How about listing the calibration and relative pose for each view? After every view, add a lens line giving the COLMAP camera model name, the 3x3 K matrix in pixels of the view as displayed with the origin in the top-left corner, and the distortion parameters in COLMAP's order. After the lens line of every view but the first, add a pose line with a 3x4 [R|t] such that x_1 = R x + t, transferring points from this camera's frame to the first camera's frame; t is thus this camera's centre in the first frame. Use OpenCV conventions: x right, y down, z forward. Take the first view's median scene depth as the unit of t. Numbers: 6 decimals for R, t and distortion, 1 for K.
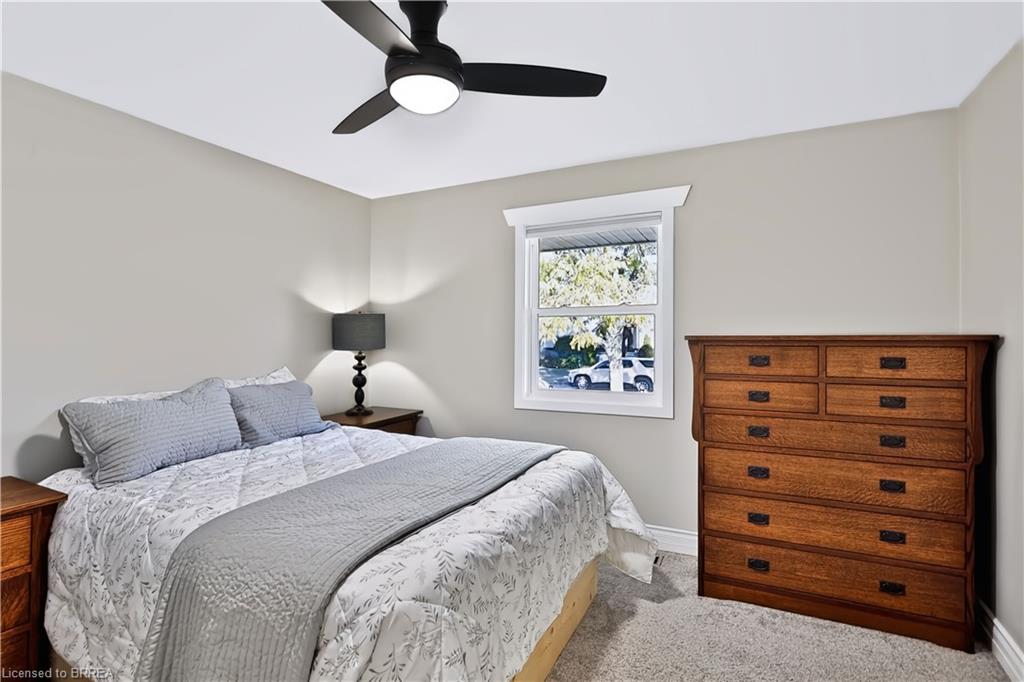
lens RADIAL K [[528.7, 0, 512.0], [0, 528.7, 341.0], [0, 0, 1]] dist [-0.003760, -0.000031]
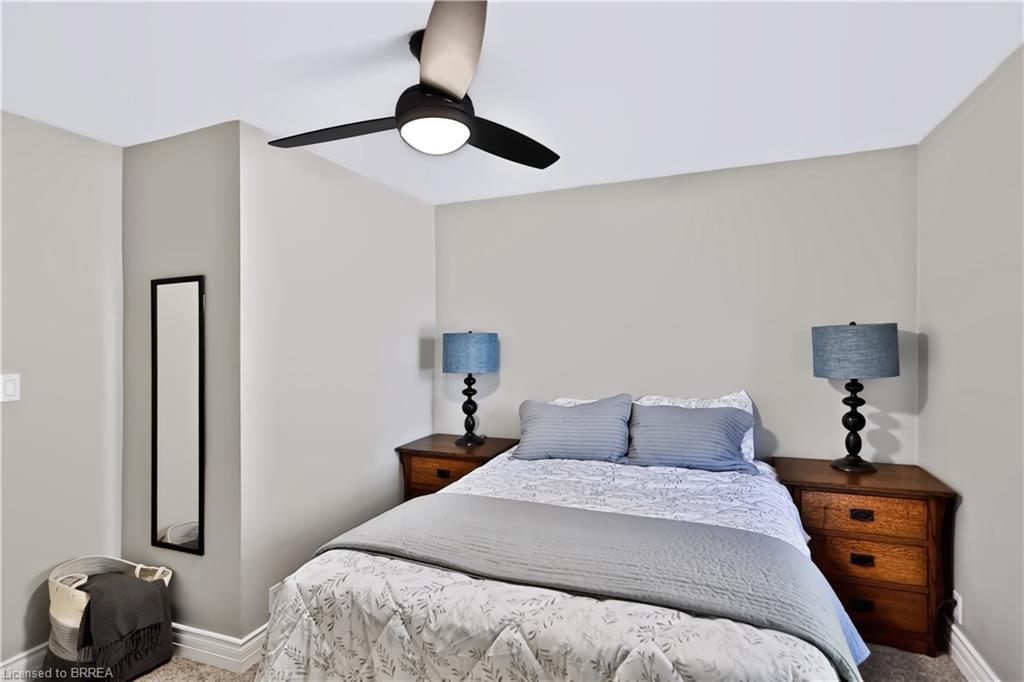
lens RADIAL K [[548.8, 0, 512.0], [0, 548.8, 341.0], [0, 0, 1]] dist [-0.062620, -0.000110]
pose [[0.045128, 0.011105, -0.998919, 0.748623], [-0.012013, 0.999872, 0.010573, -0.060573], [0.998909, 0.011523, 0.045255, 1.013837]]
